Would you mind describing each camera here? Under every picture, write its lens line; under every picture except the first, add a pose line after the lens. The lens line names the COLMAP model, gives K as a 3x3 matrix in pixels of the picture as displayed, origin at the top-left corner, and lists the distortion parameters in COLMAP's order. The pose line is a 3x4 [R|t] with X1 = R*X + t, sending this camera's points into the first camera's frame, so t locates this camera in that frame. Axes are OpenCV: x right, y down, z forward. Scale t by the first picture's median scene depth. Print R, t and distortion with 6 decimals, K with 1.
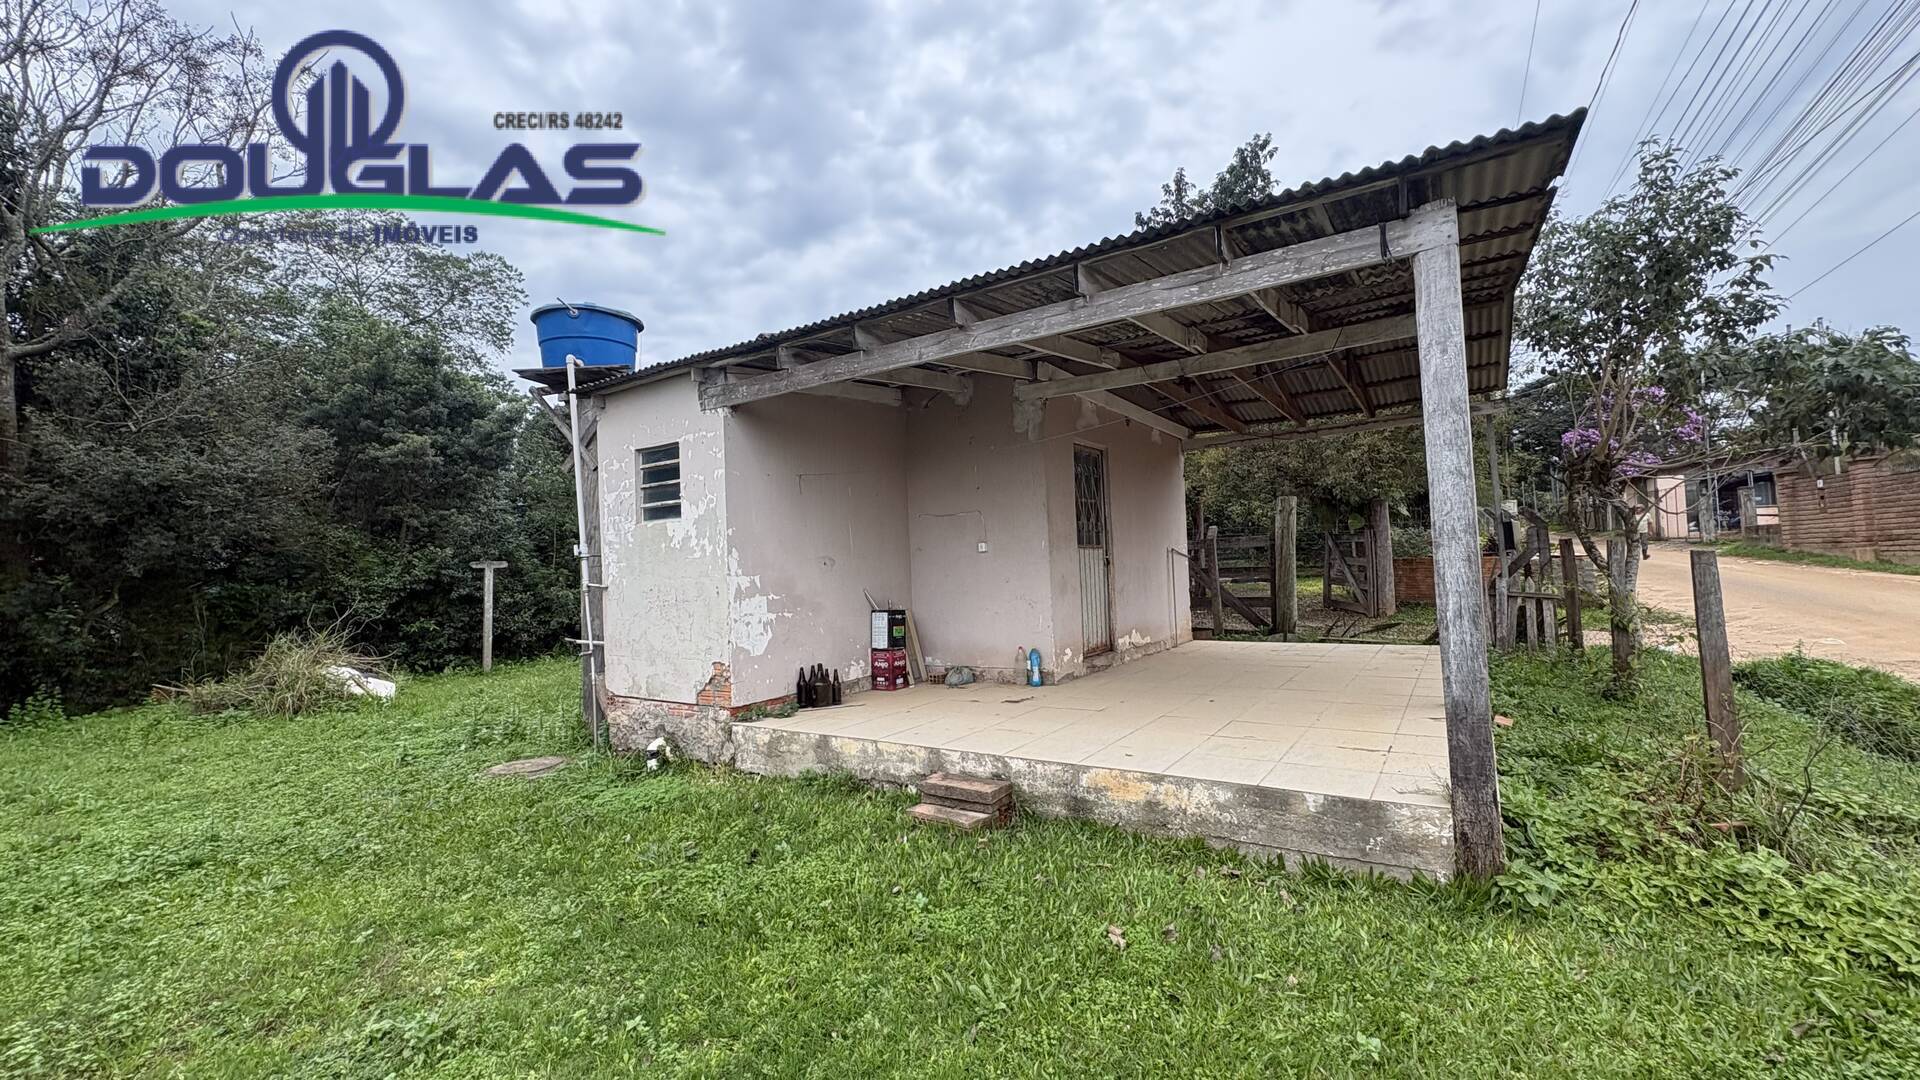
lens RADIAL K [[762.3, 0, 958.1], [0, 762.3, 536.7], [0, 0, 1]] dist [-0.000895, 0.000910]
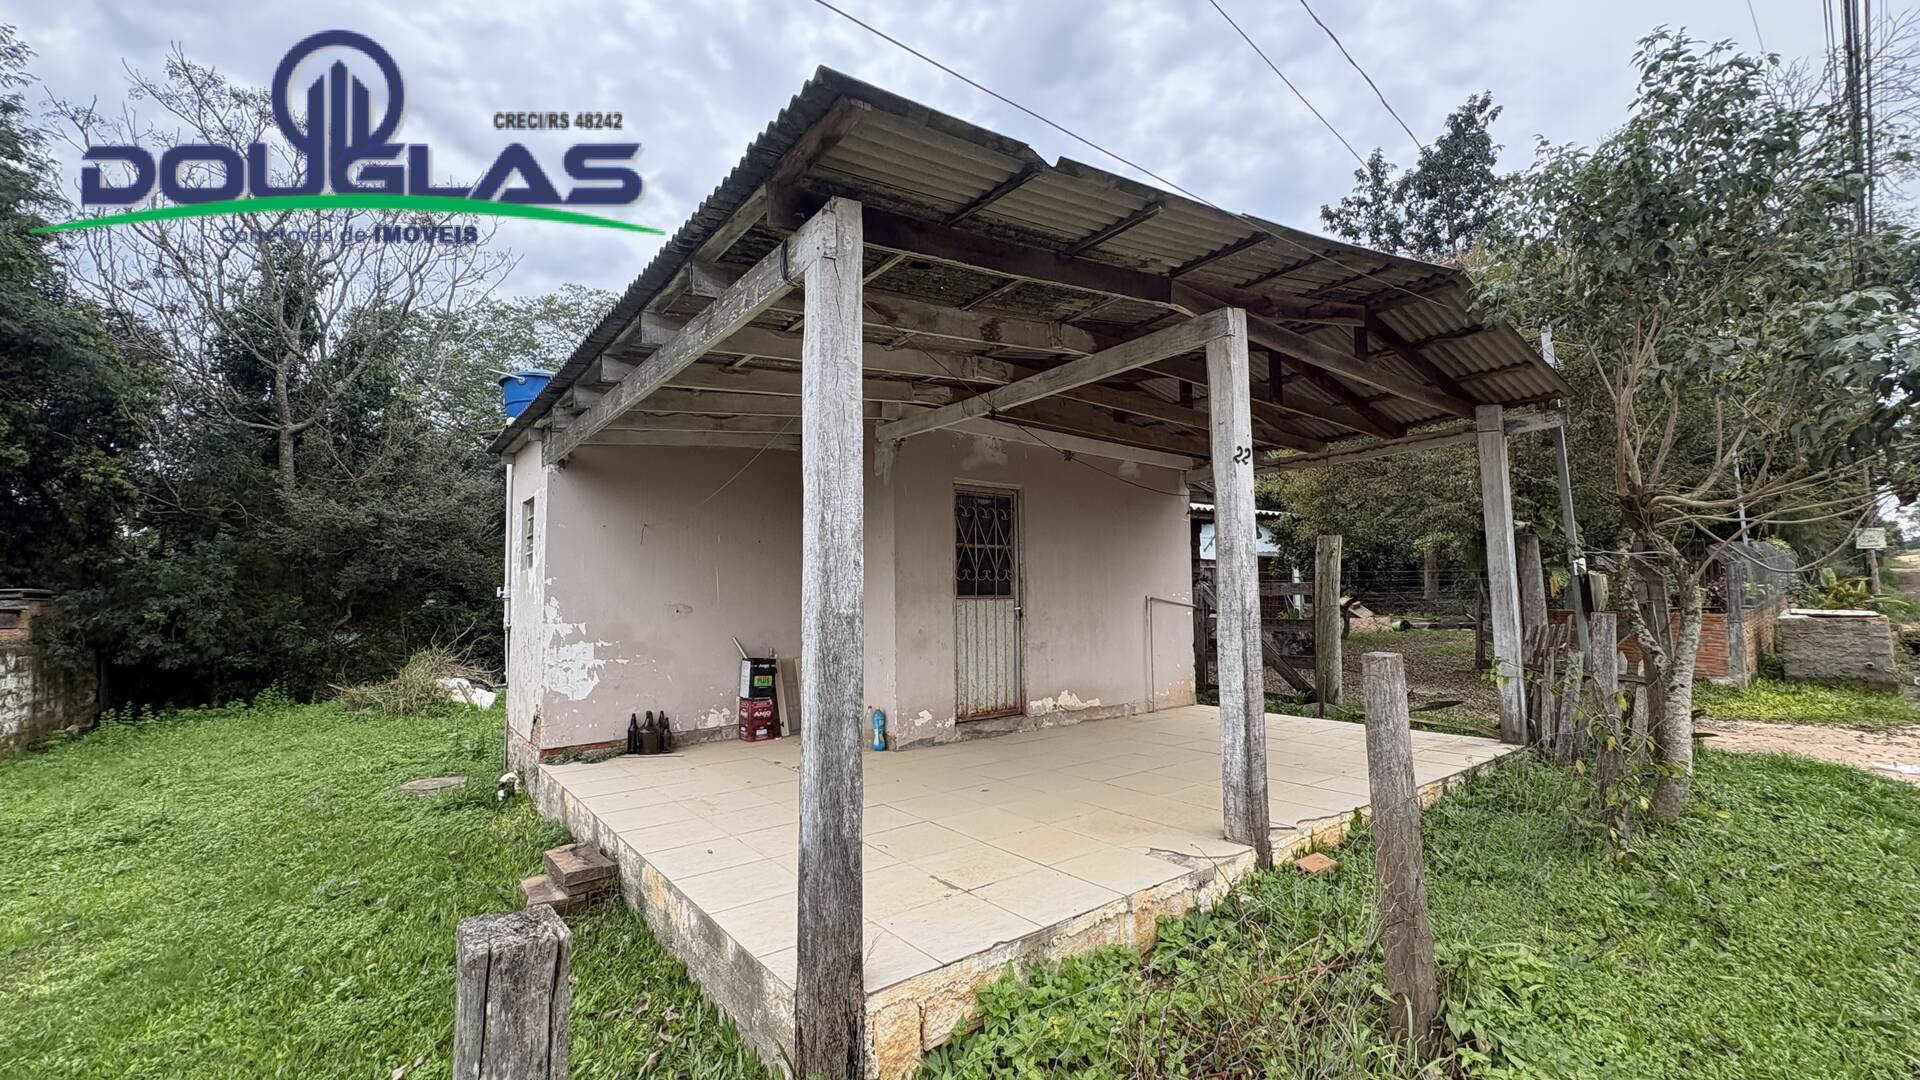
lens RADIAL K [[762.3, 0, 958.1], [0, 762.3, 536.7], [0, 0, 1]] dist [-0.000895, 0.000910]
pose [[0.949200, -0.000520, -0.314672, 0.544712], [-0.009462, 0.999499, -0.030193, -0.039878], [0.314531, 0.031636, 0.948720, 0.164530]]
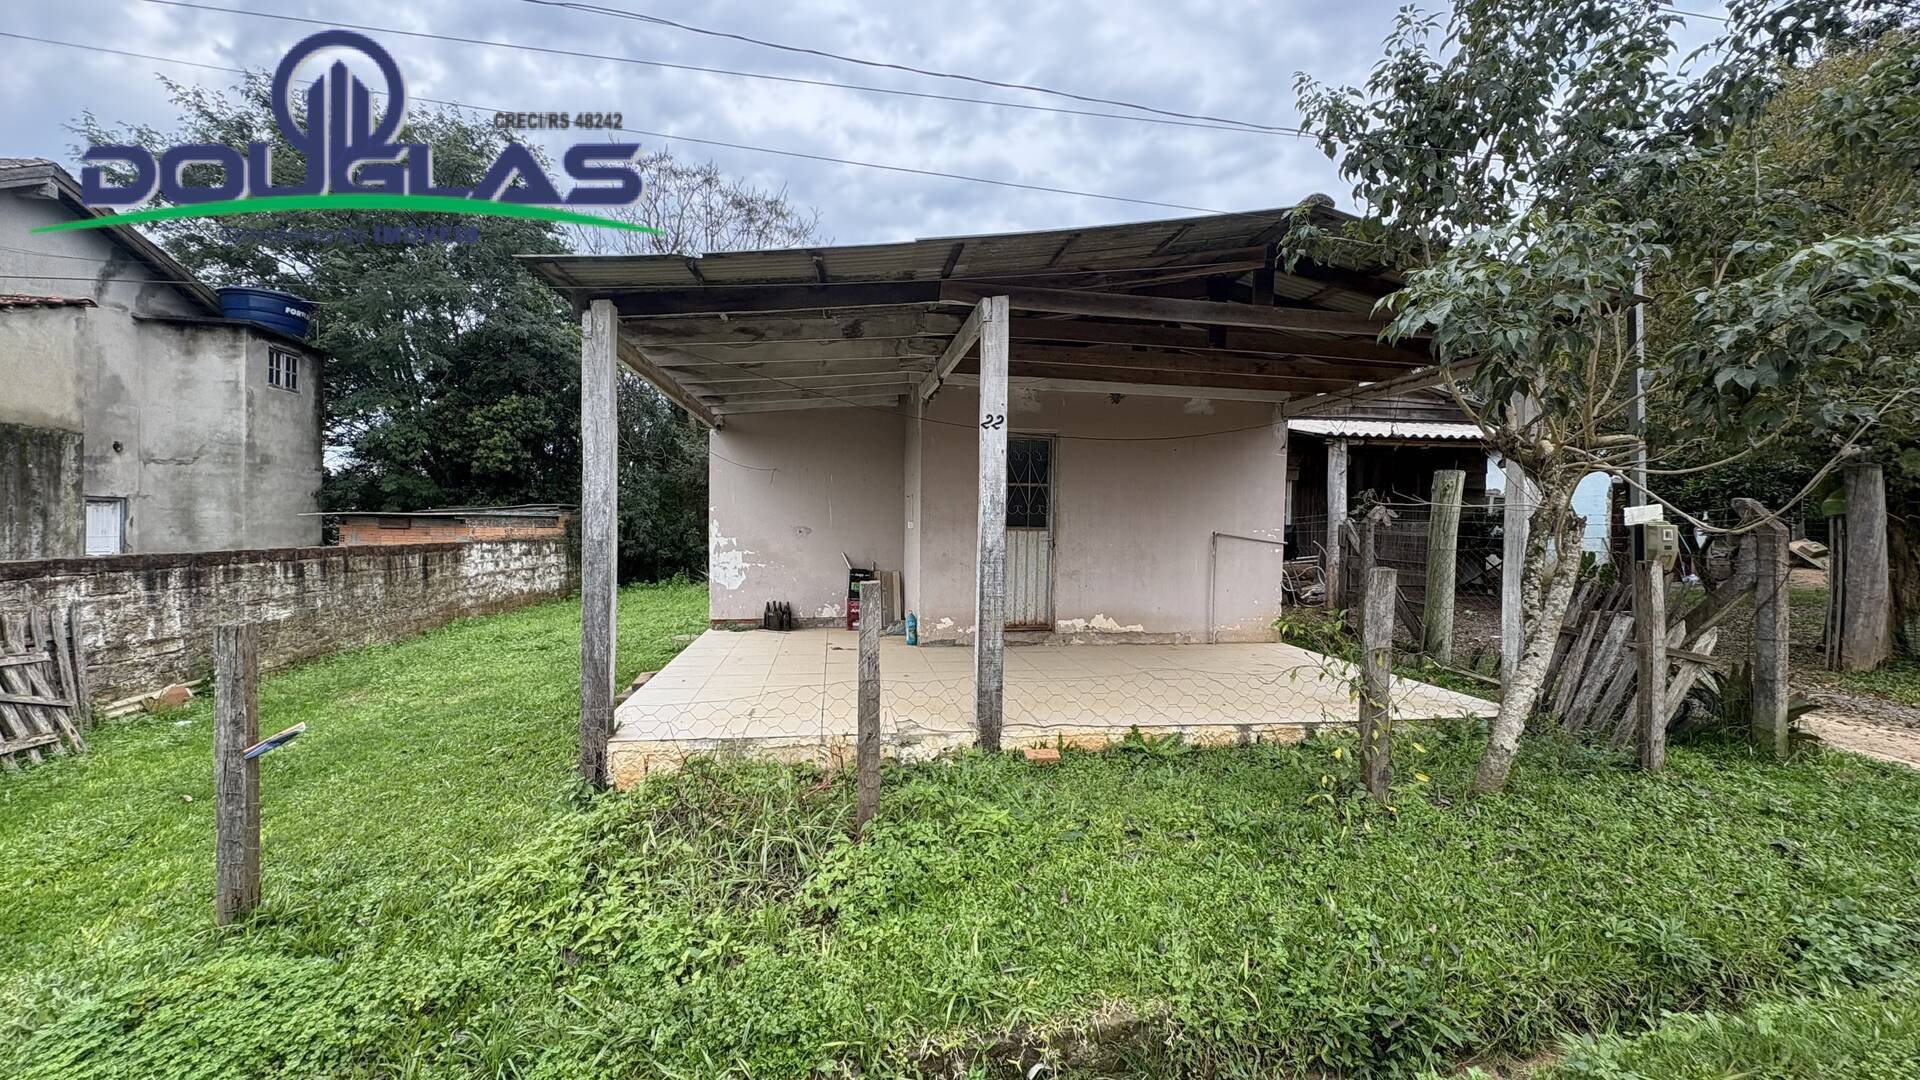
lens RADIAL K [[760.5, 0, 958.7], [0, 760.5, 537.1], [0, 0, 1]] dist [0.000440, -0.000377]
pose [[0.682624, 0.065288, -0.727848, 1.132103], [-0.009874, 0.996734, 0.080146, -0.075170], [0.730703, -0.047523, 0.681039, 0.286257]]
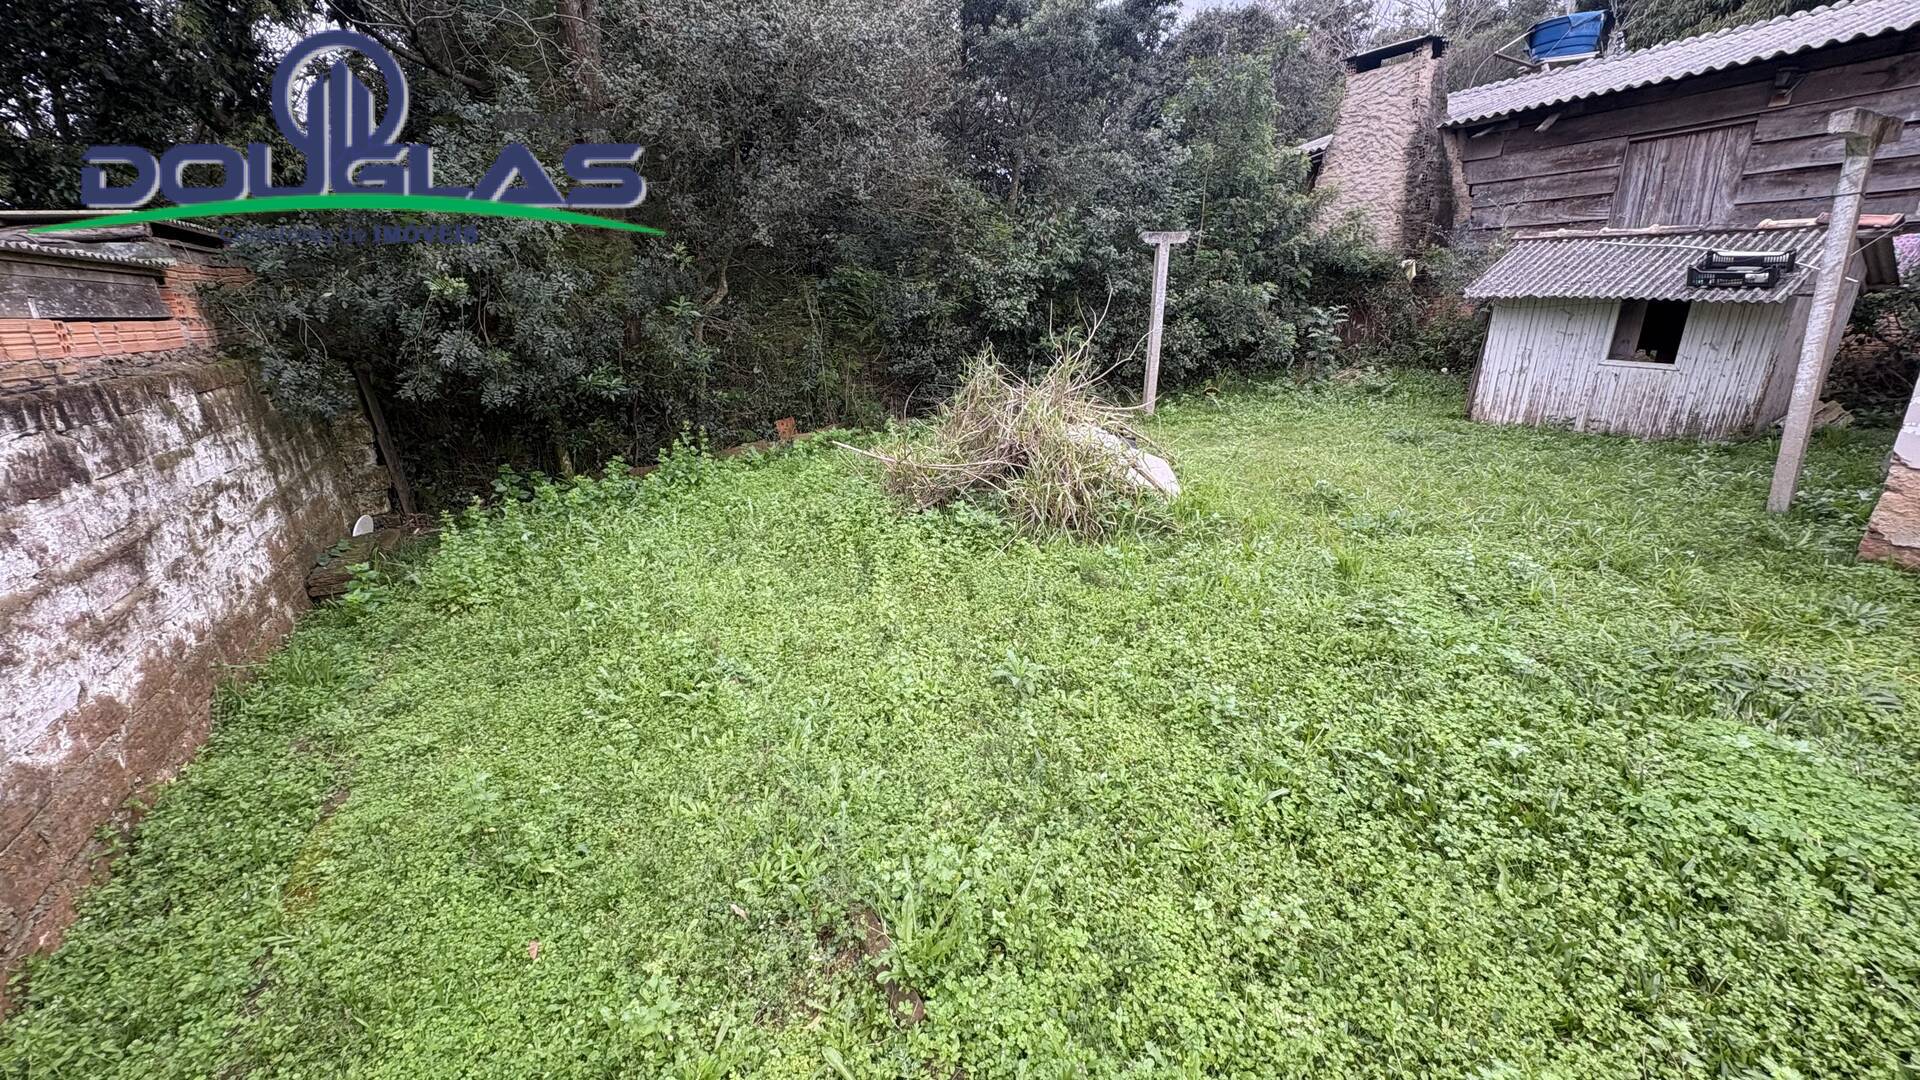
lens RADIAL K [[760.5, 0, 958.7], [0, 760.5, 537.1], [0, 0, 1]] dist [0.000440, -0.000377]
pose [[0.894865, 0.149416, -0.420584, -1.105210], [0.015743, 0.931151, 0.364294, 0.083249], [0.446058, -0.332616, 0.830902, 0.834170]]
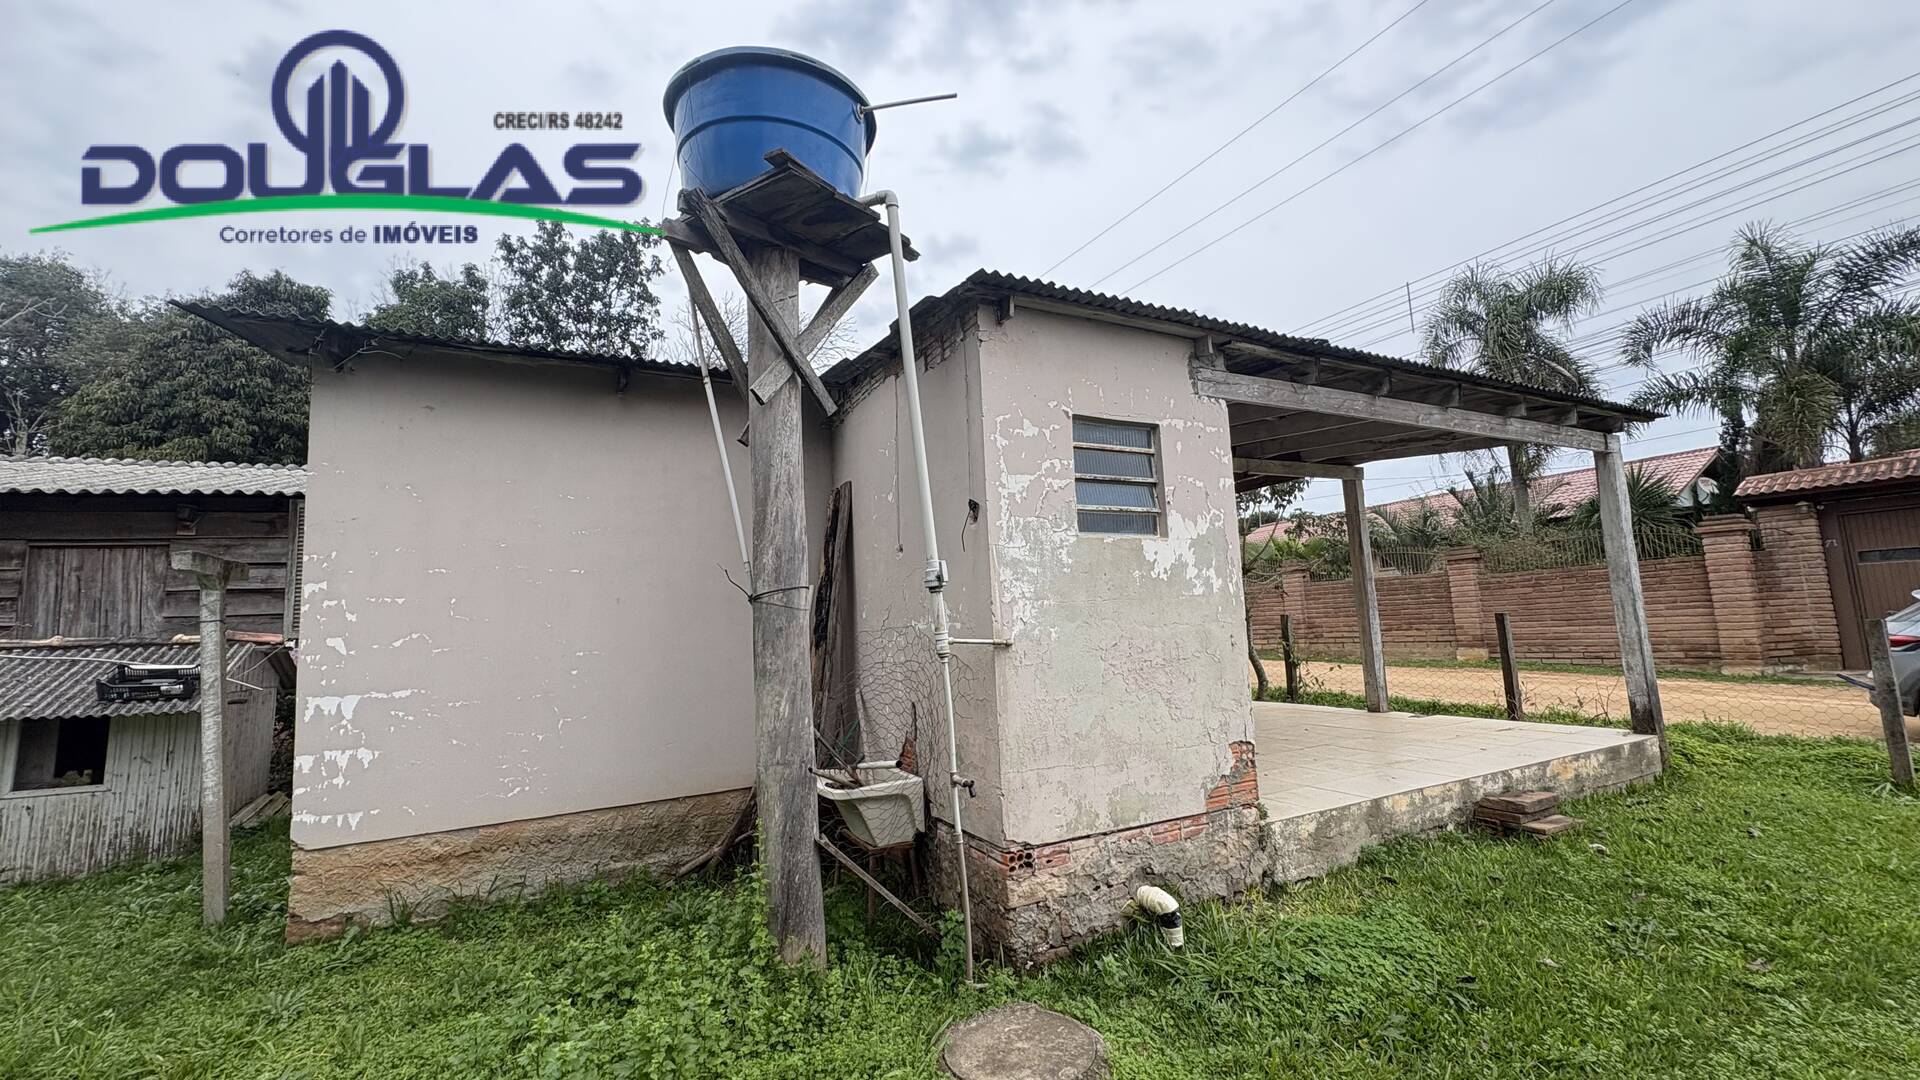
lens RADIAL K [[762.3, 0, 958.1], [0, 762.3, 536.7], [0, 0, 1]] dist [-0.000895, 0.000910]
pose [[0.489653, 0.121612, 0.863395, -1.034961], [-0.011924, 0.991067, -0.132833, 0.068536], [-0.871836, 0.054746, 0.486729, 0.828471]]
